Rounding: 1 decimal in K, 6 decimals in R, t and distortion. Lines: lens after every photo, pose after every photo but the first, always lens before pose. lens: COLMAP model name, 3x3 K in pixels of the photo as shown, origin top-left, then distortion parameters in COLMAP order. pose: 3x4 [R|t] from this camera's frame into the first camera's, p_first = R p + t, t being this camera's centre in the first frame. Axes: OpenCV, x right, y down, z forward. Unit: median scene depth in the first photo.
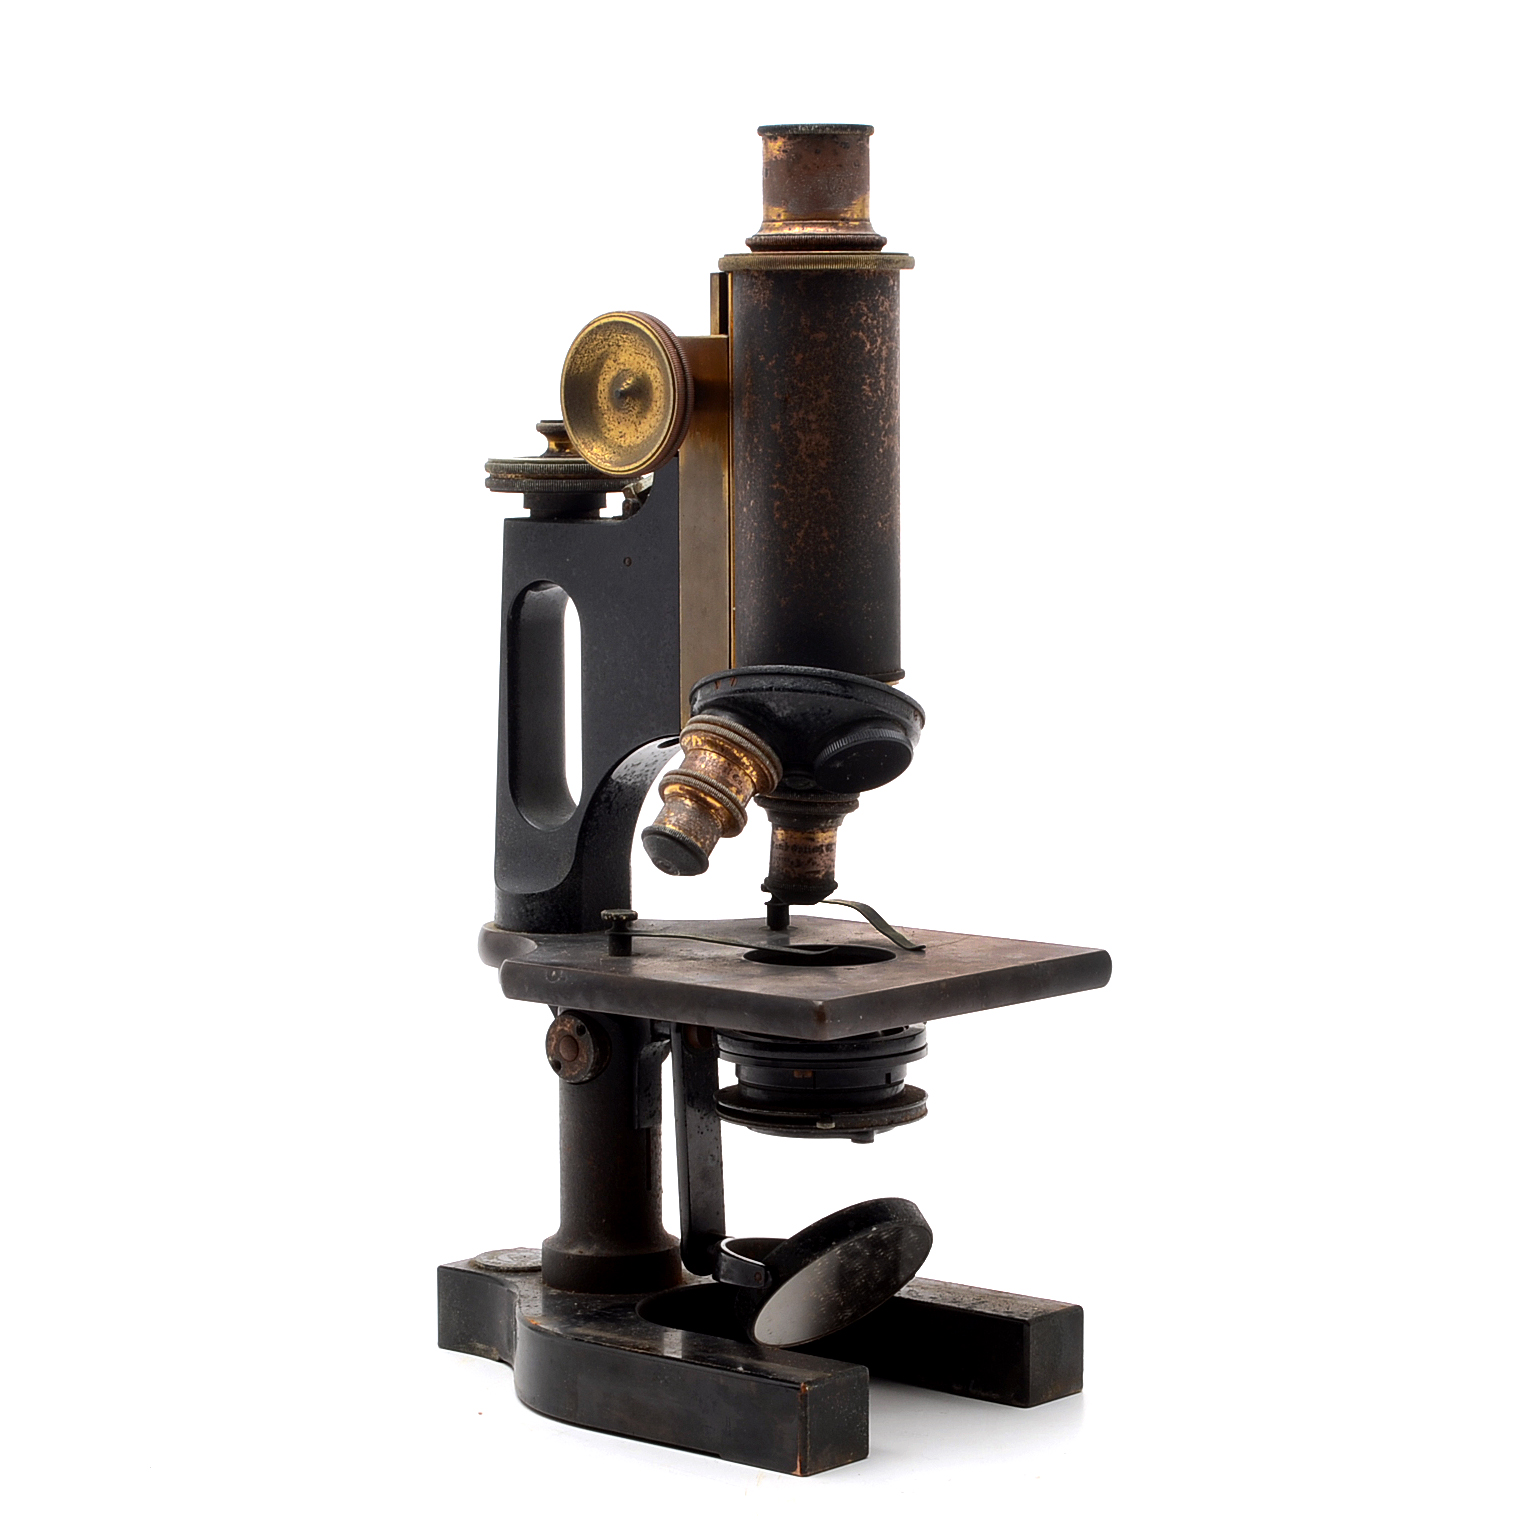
lens RADIAL K [[4263.7, 0, 768.0], [0, 4263.7, 768.0], [0, 0, 1]] dist [0.495340, -32.262881]
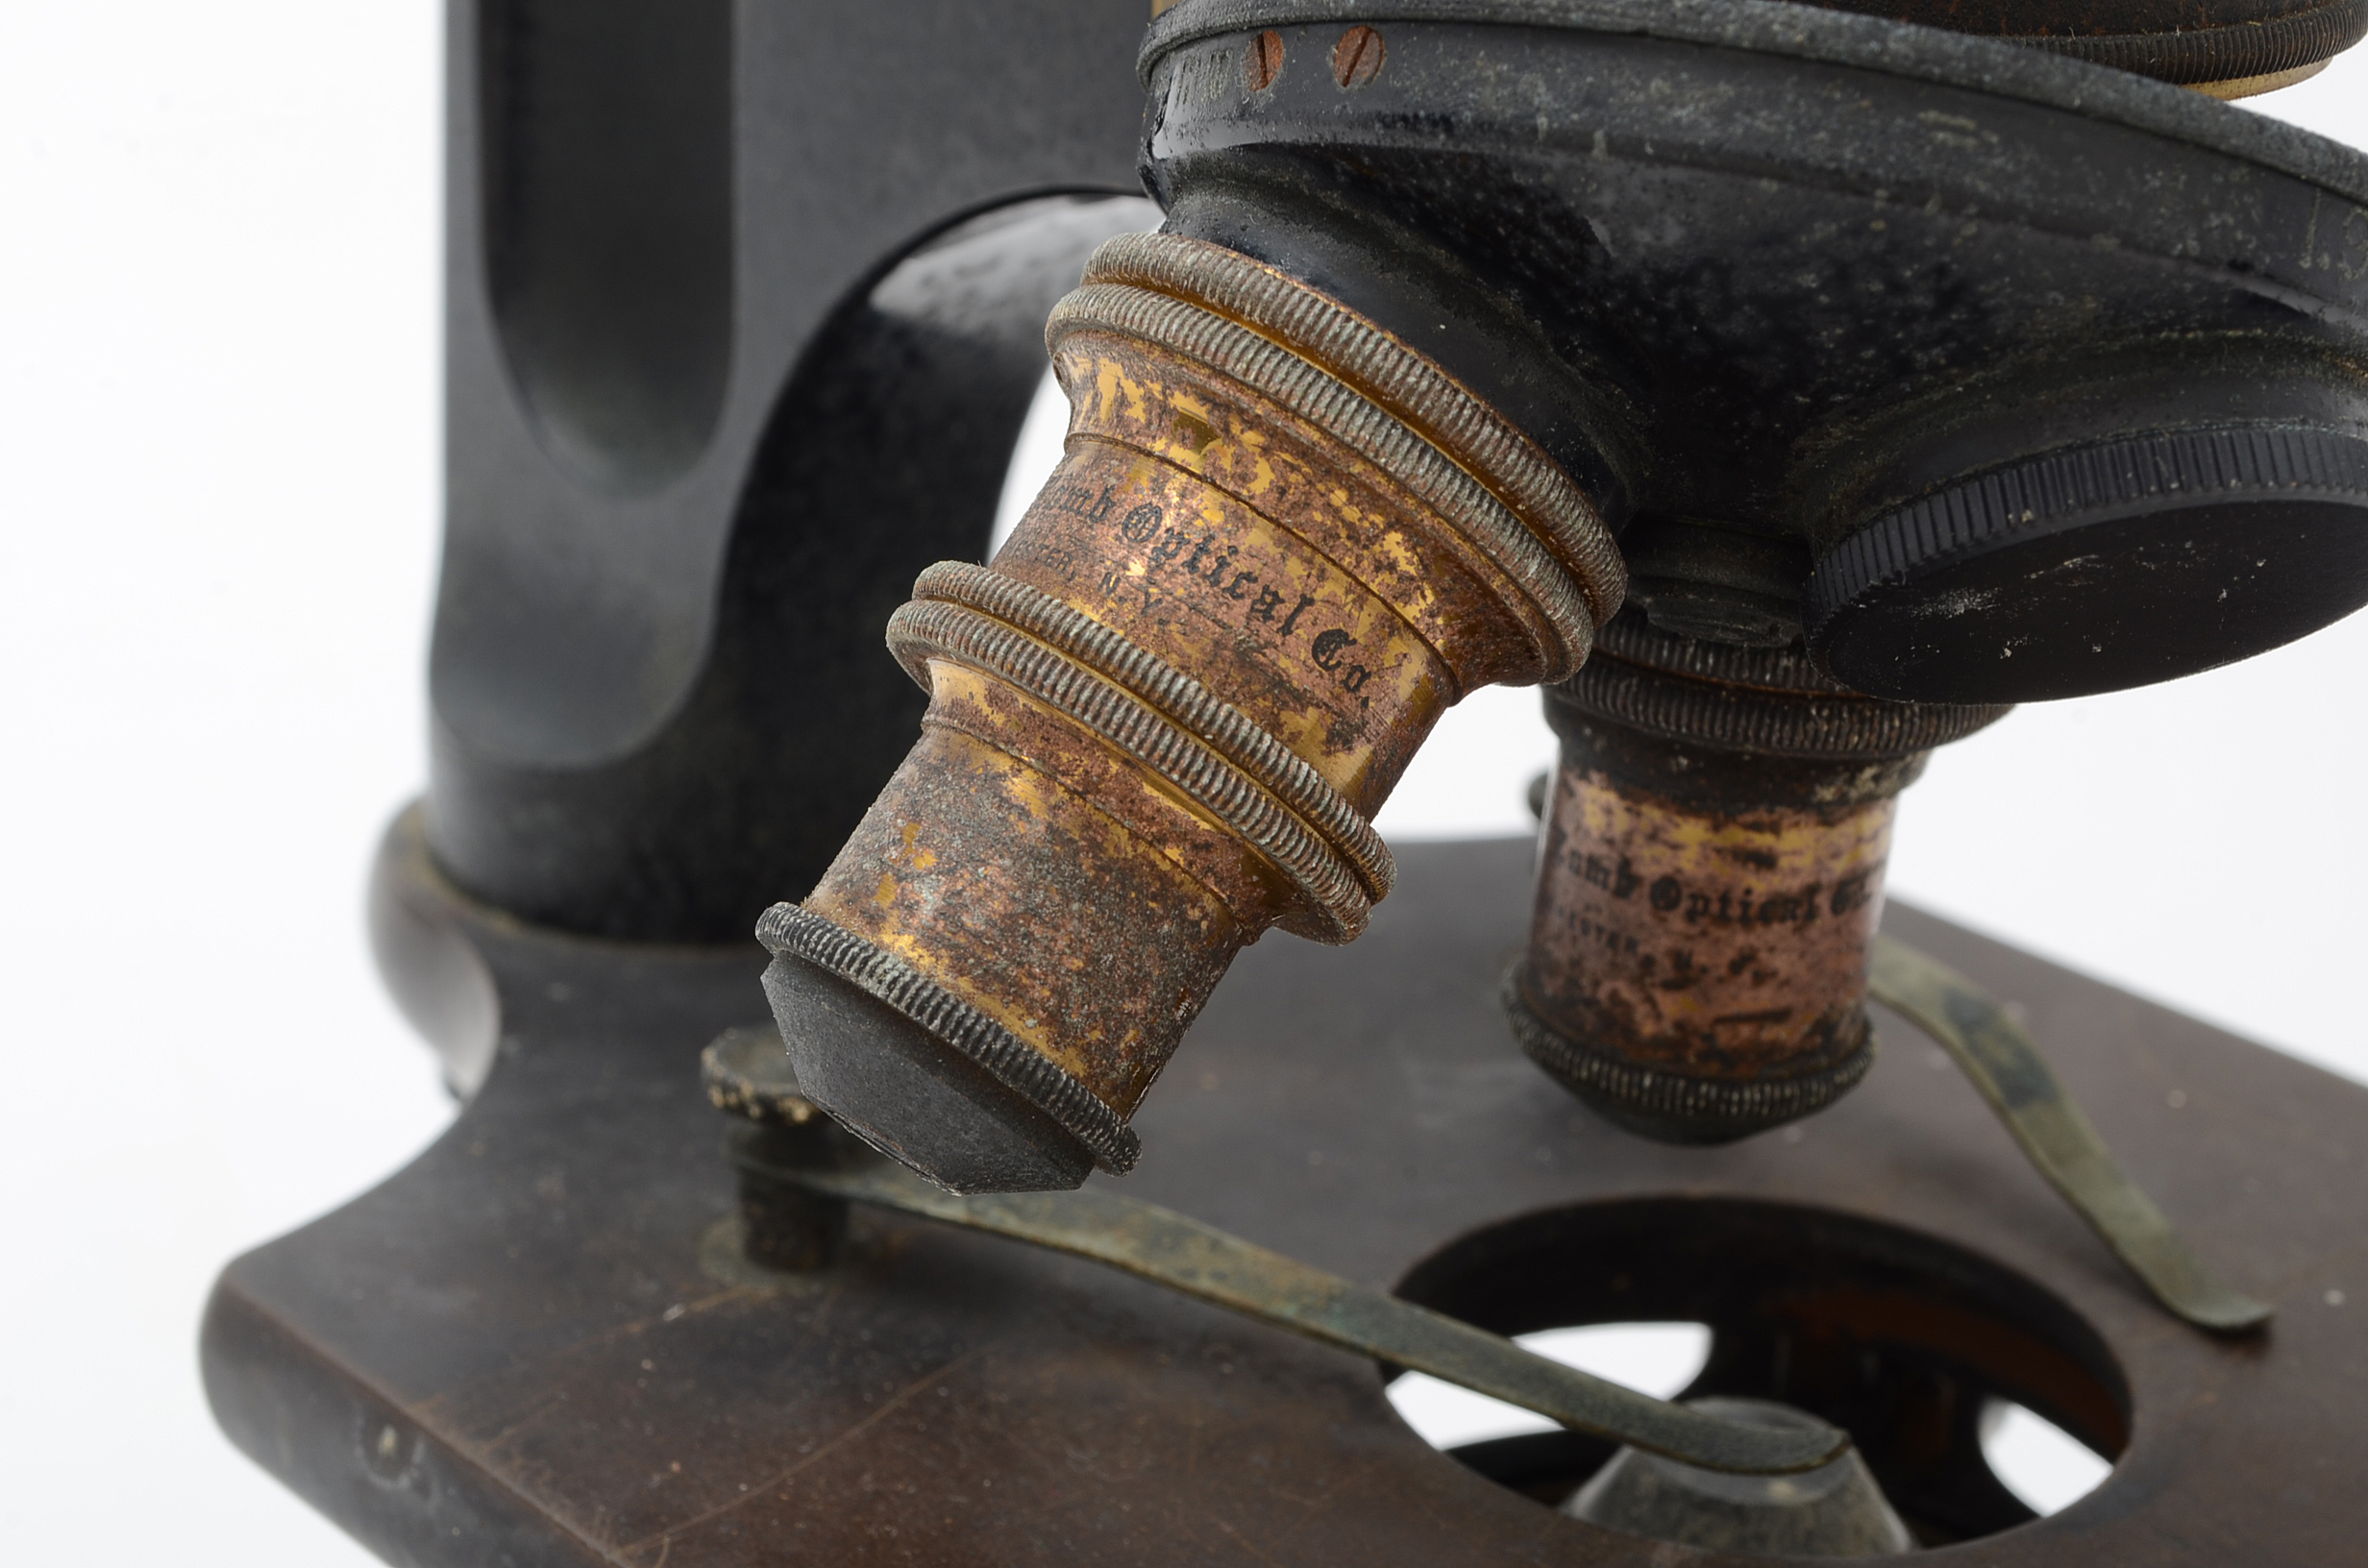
lens RADIAL K [[4469.5, 0, 1184.0], [0, 4469.5, 784.0], [0, 0, 1]] dist [0.036922, 0.110804]
pose [[0.991945, 0.080406, -0.097882, 0.004138], [-0.053063, 0.965407, 0.255292, -0.036550], [0.115023, -0.248041, 0.961897, 0.830251]]
